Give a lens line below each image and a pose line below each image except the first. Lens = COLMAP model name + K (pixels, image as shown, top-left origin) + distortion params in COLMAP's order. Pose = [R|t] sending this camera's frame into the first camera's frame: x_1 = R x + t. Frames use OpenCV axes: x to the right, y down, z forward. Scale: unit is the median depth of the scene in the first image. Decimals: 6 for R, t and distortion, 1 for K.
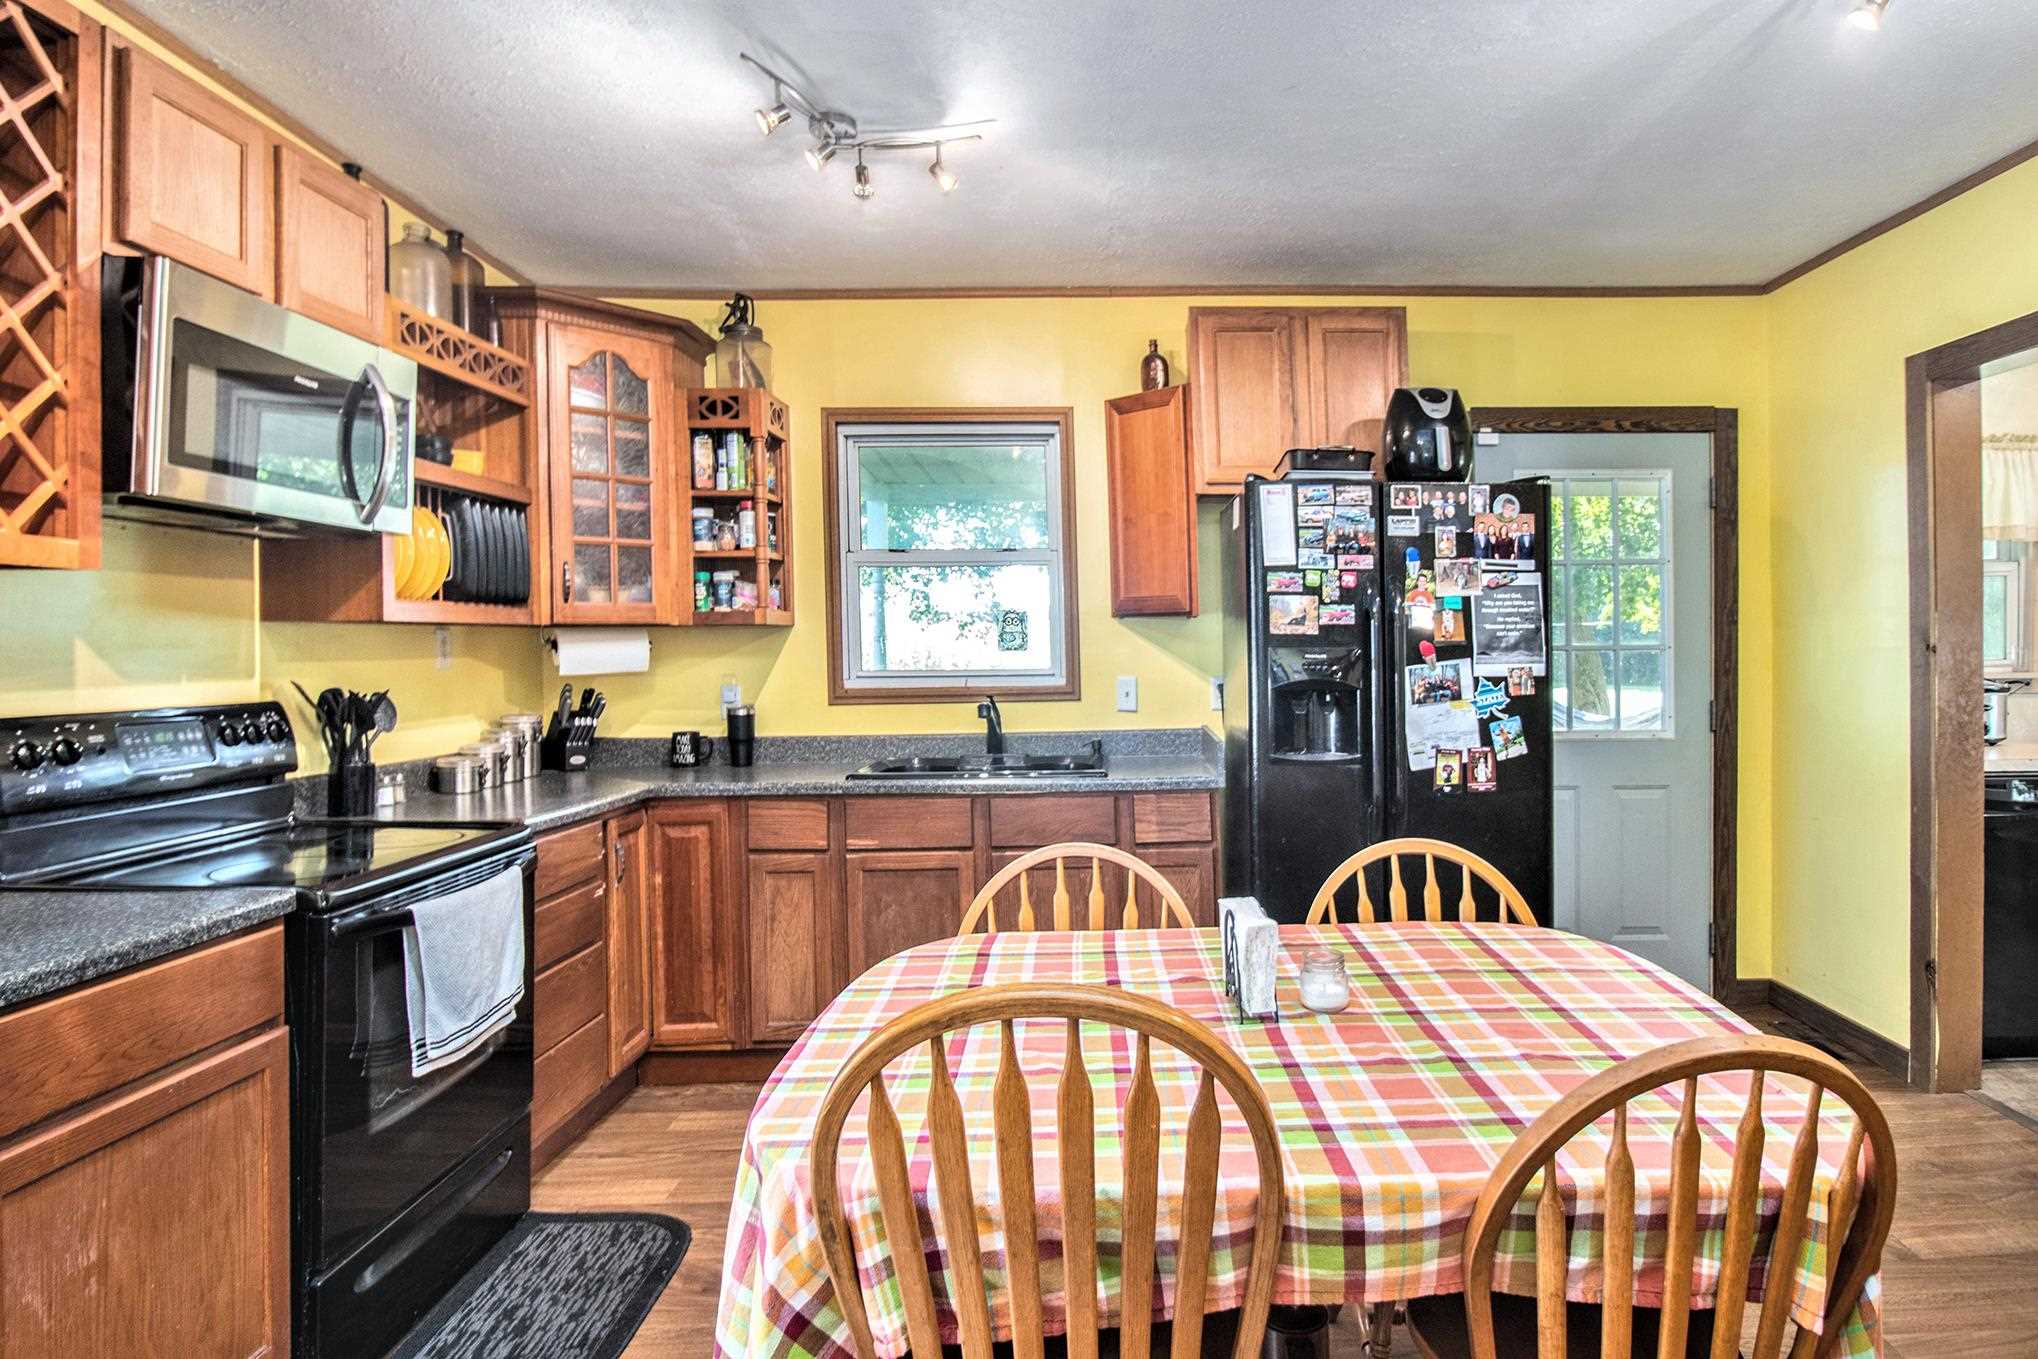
lens RADIAL K [[1189.6, 0, 1057.3], [0, 1189.6, 629.5], [0, 0, 1]] dist [-0.005498, -0.004433]
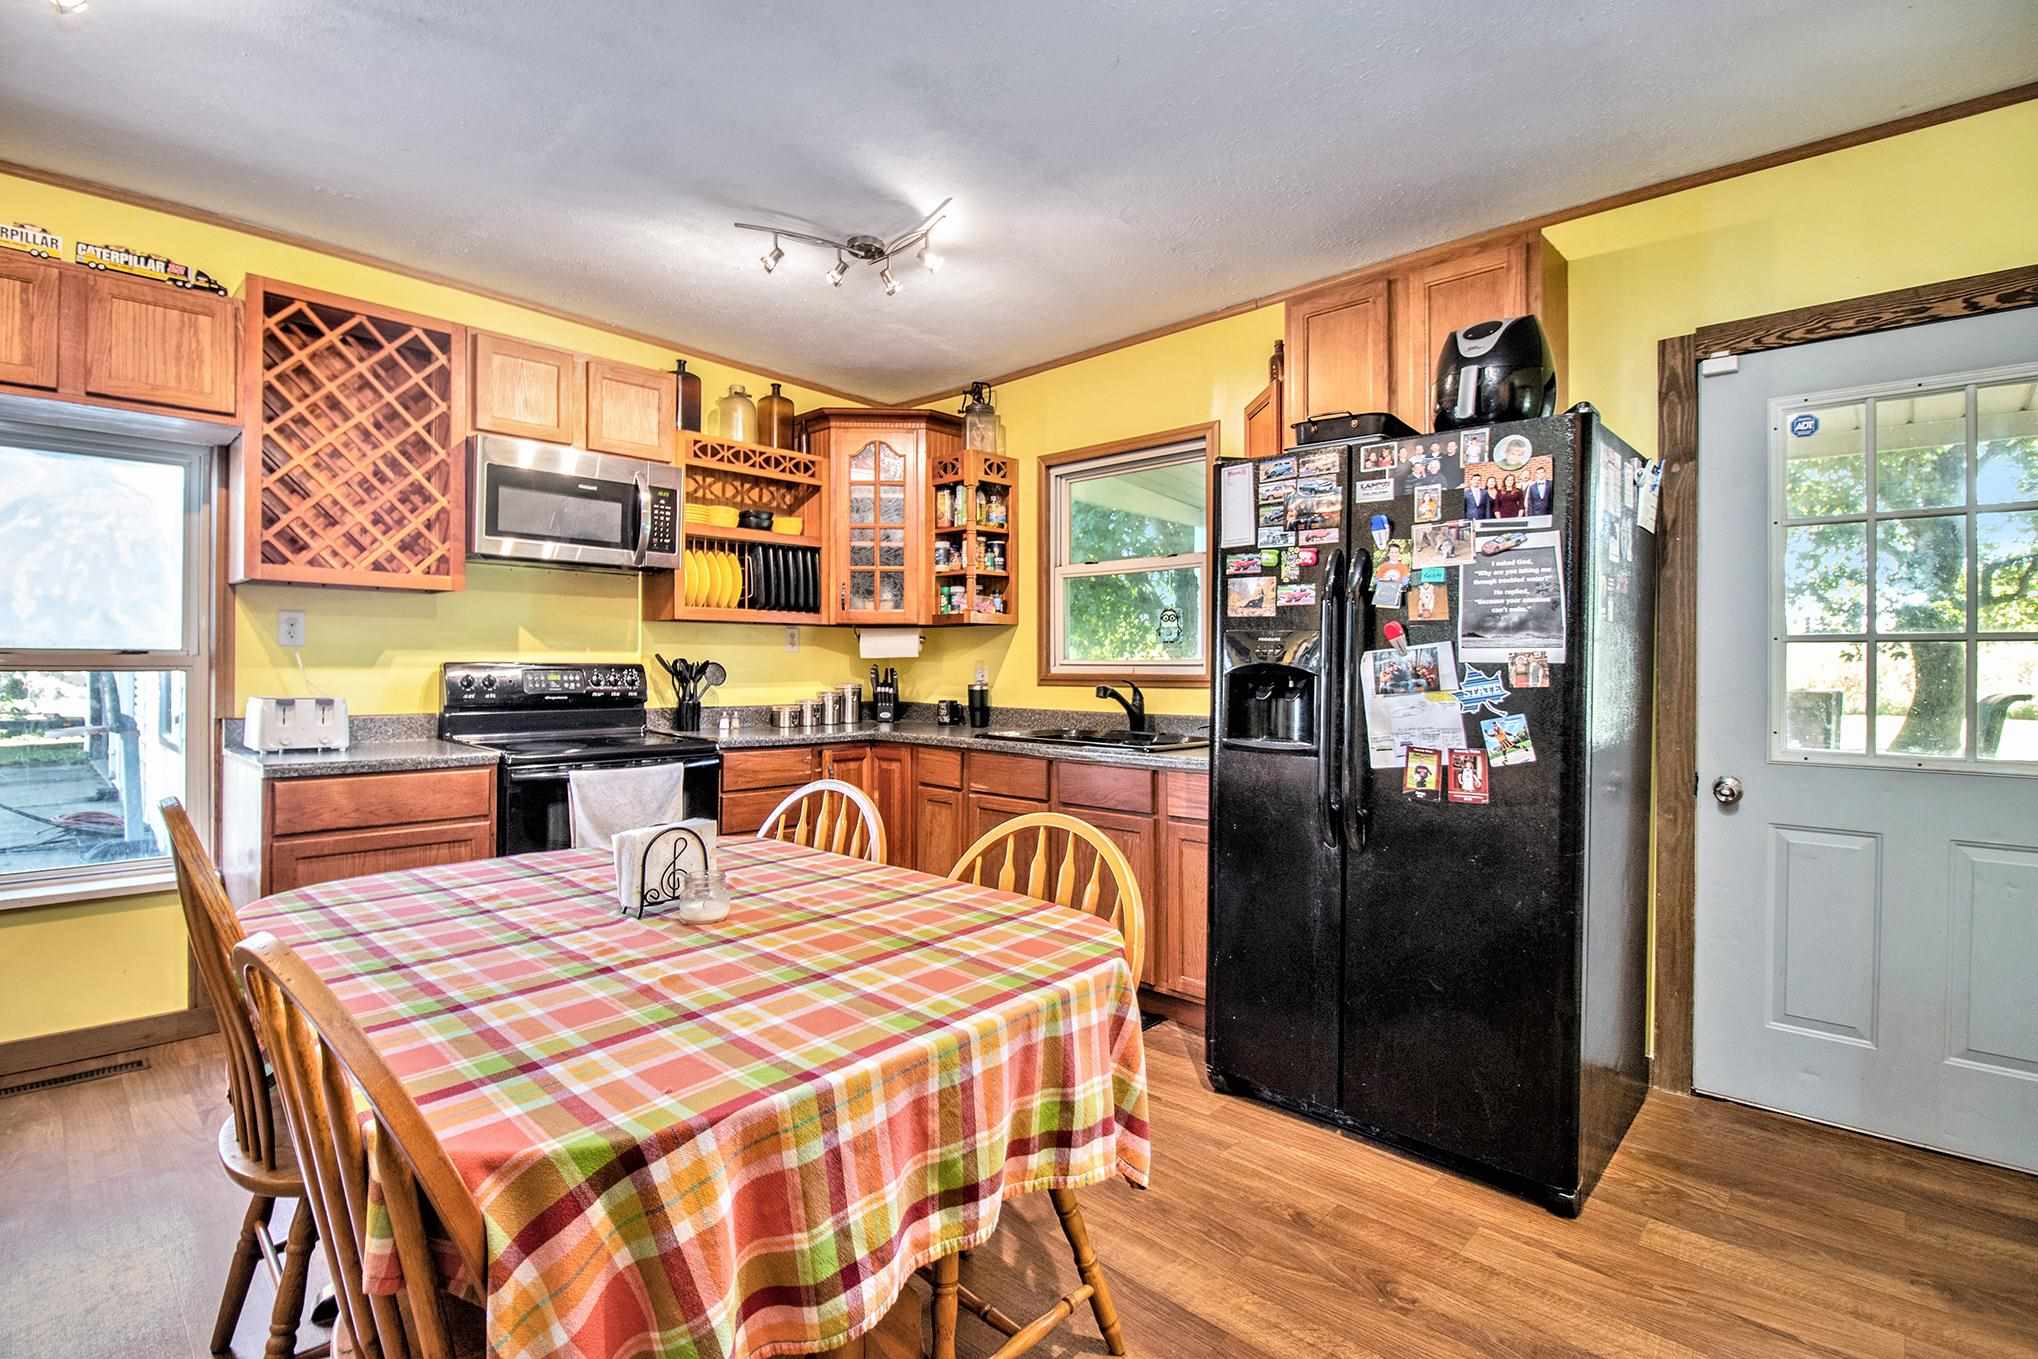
lens RADIAL K [[903.0, 0, 1019.4], [0, 903.0, 677.5], [0, 0, 1]] dist [-0.014884, -0.001940]
pose [[0.701124, 0.020076, -0.712757, 0.582700], [-0.002547, 0.999668, 0.025652, 0.034368], [0.713035, -0.016170, 0.700942, 0.341914]]
